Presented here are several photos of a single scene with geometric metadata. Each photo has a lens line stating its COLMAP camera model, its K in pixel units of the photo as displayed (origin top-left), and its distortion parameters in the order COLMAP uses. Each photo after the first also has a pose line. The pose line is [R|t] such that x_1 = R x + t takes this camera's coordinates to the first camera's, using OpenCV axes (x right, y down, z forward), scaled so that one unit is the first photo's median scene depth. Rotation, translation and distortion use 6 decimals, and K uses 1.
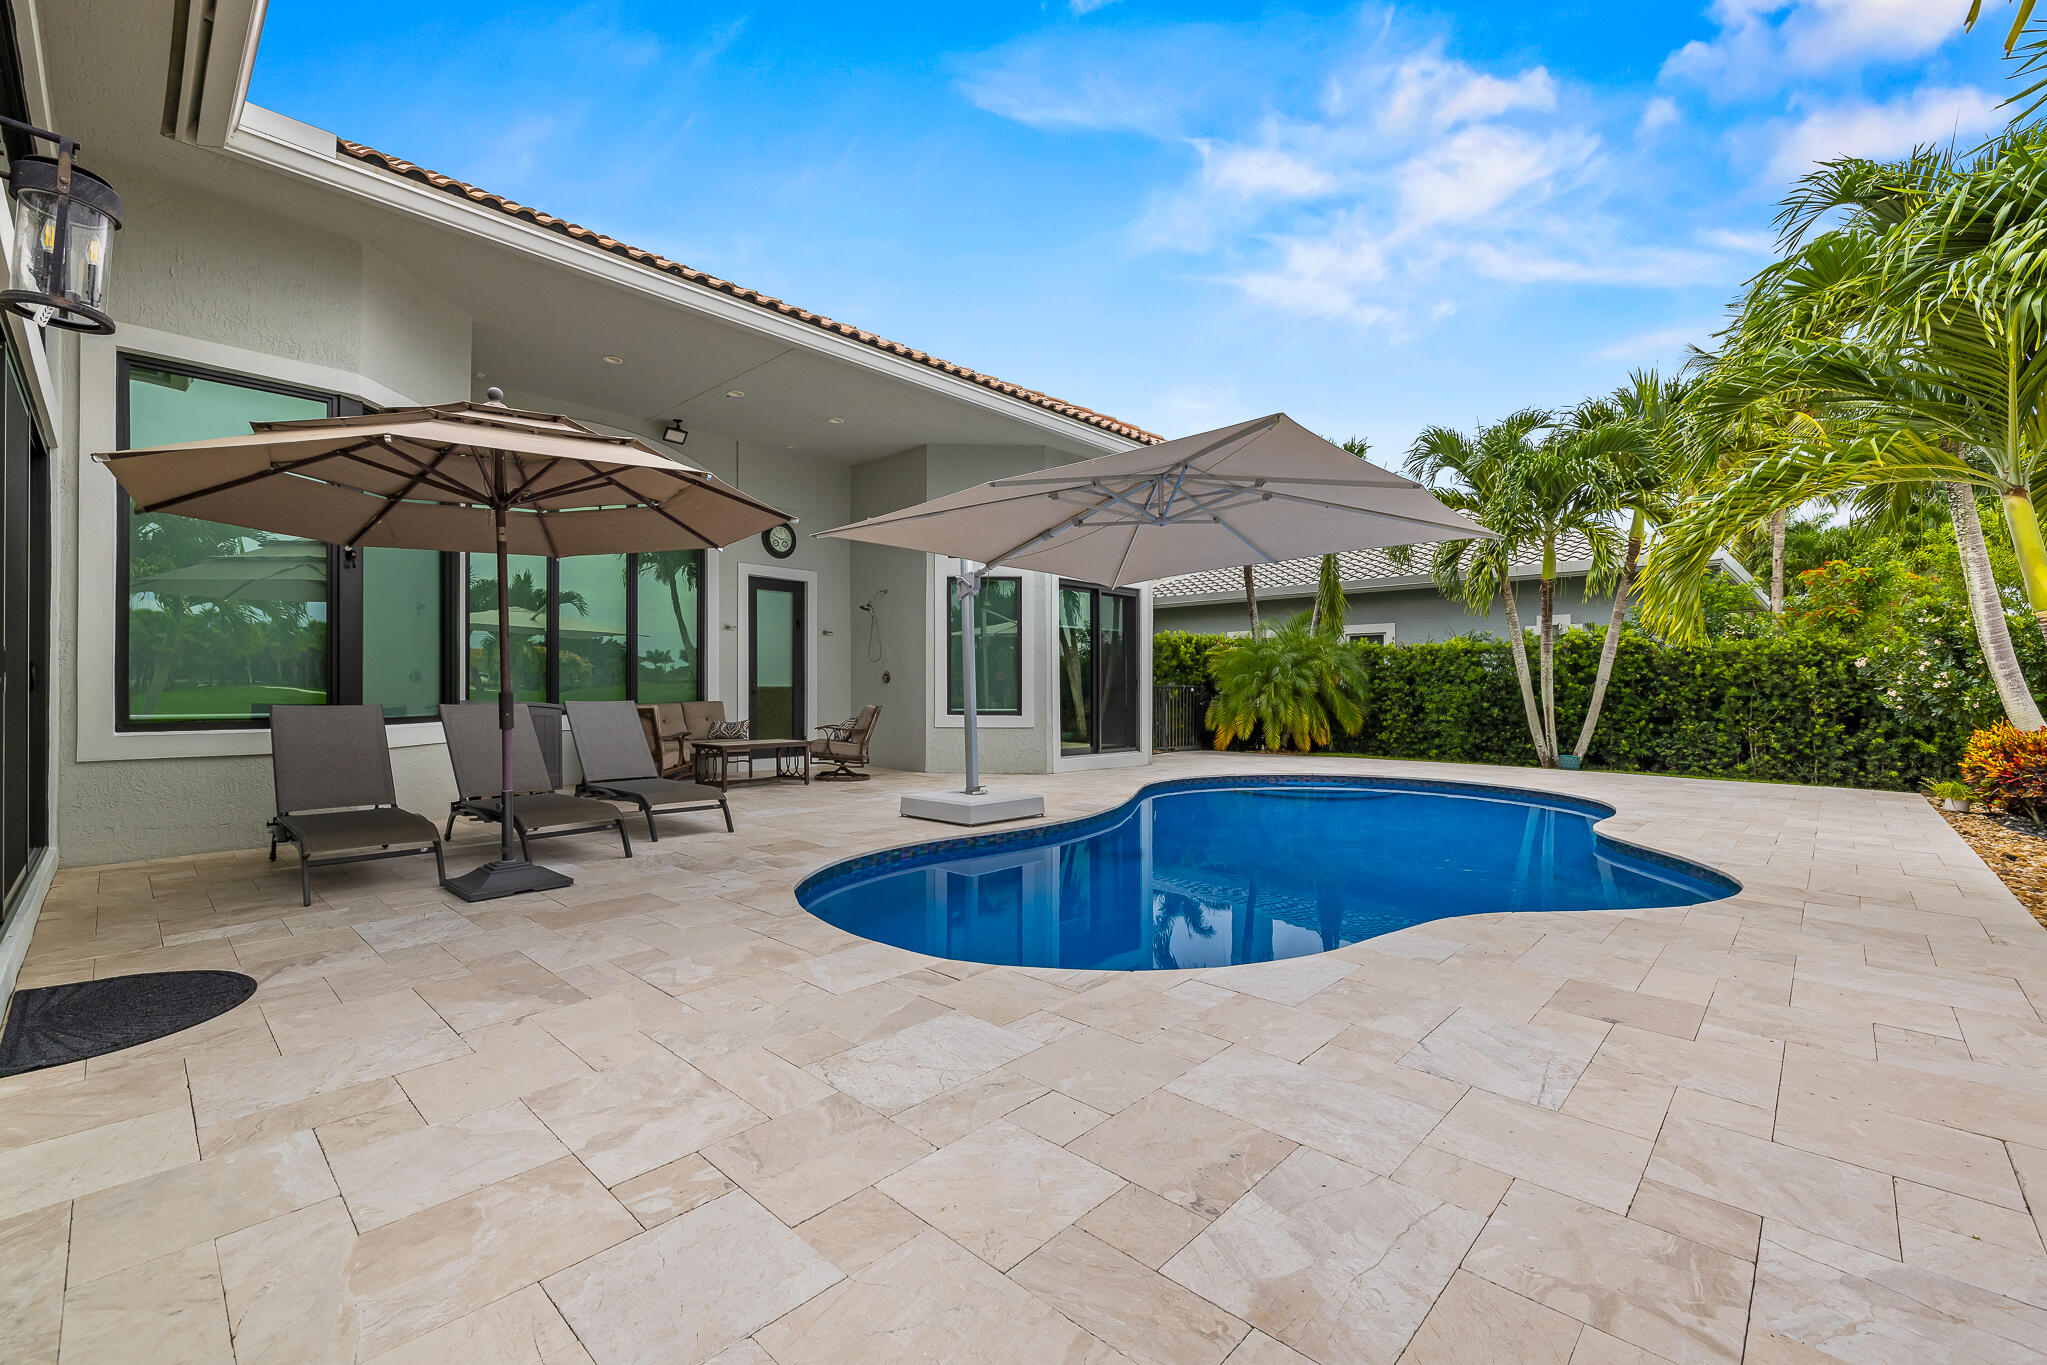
lens RADIAL K [[857.1, 0, 1016.9], [0, 857.1, 682.4], [0, 0, 1]] dist [0.001164, -0.000018]
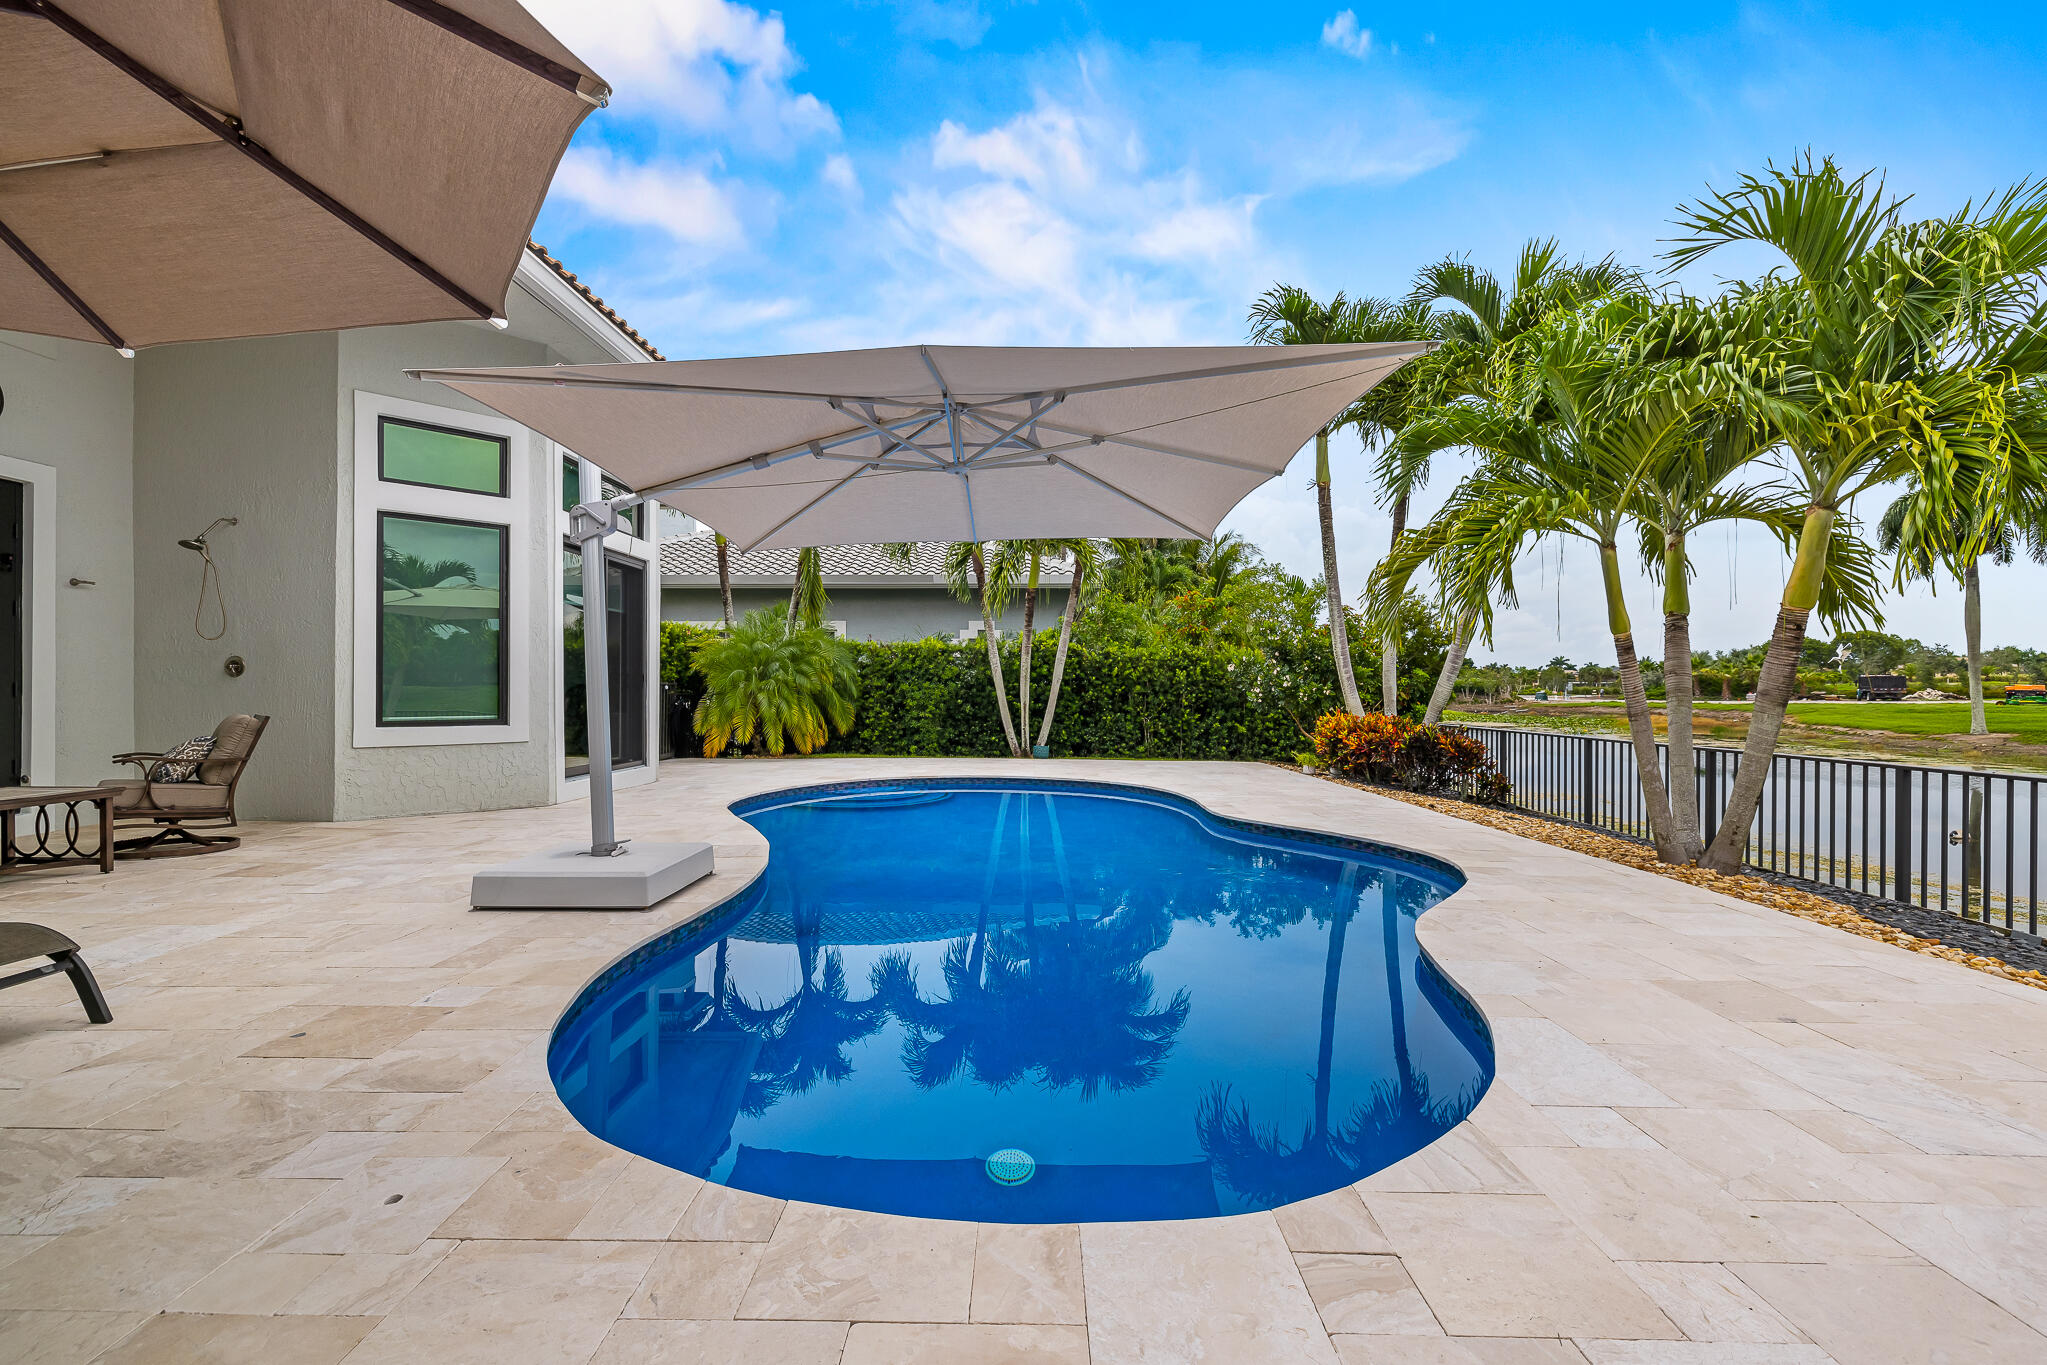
lens RADIAL K [[857.1, 0, 1016.9], [0, 857.1, 682.4], [0, 0, 1]] dist [0.001164, -0.000018]
pose [[0.739626, 0.004208, 0.673005, -0.140918], [-0.006905, 0.999975, 0.001336, 0.000401], [-0.672983, -0.005636, 0.739637, 0.185291]]
